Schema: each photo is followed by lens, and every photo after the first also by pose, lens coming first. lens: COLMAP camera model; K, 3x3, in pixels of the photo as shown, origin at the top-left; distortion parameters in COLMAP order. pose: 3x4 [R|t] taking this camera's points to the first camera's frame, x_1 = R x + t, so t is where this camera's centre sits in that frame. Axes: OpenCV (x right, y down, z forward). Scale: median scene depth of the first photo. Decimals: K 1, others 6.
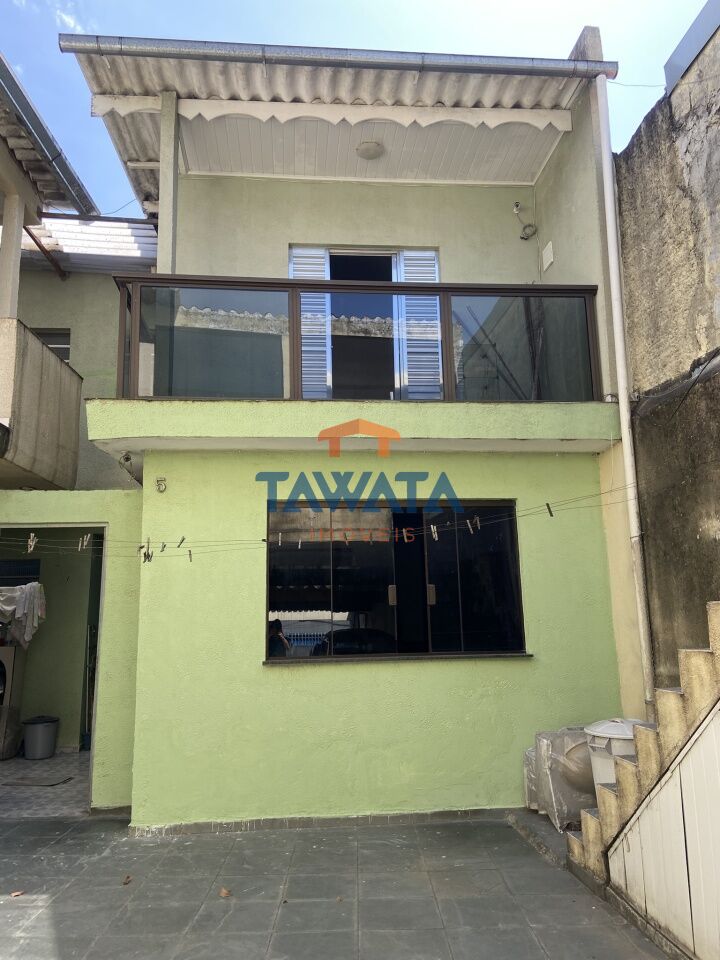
lens RADIAL K [[733.4, 0, 360.0], [0, 733.4, 480.0], [0, 0, 1]] dist [0.056844, -0.001324]
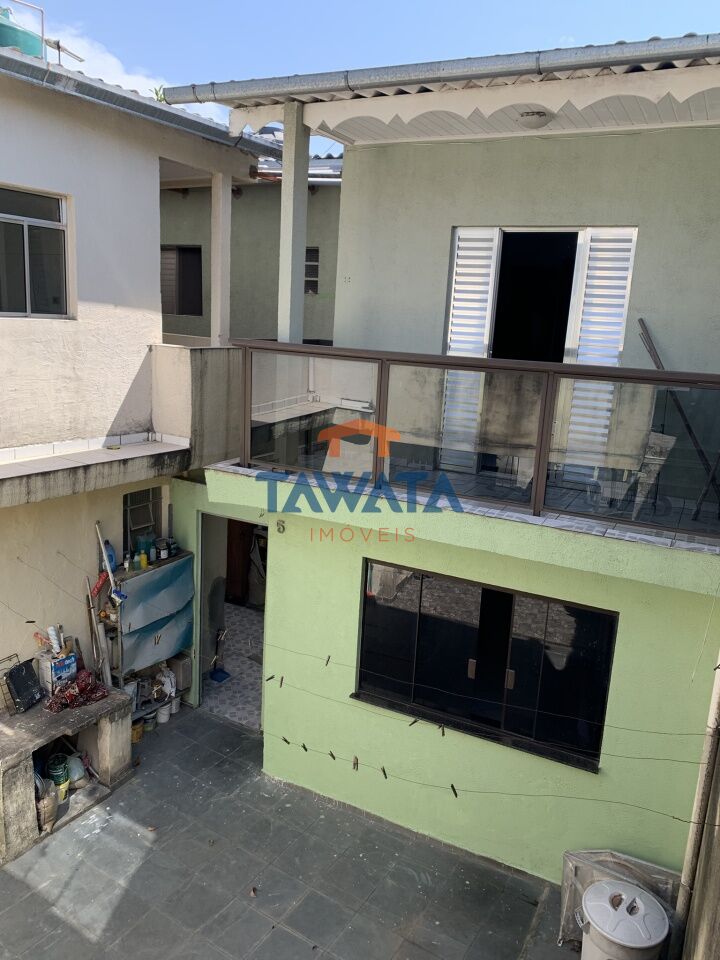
lens RADIAL K [[728.0, 0, 360.0], [0, 728.0, 480.0], [0, 0, 1]] dist [0.002490, -0.001658]
pose [[0.837848, 0.183182, -0.514252, 0.404770], [0.035890, 0.921498, 0.386722, -0.504144], [0.544723, -0.342470, 0.765501, 0.248092]]
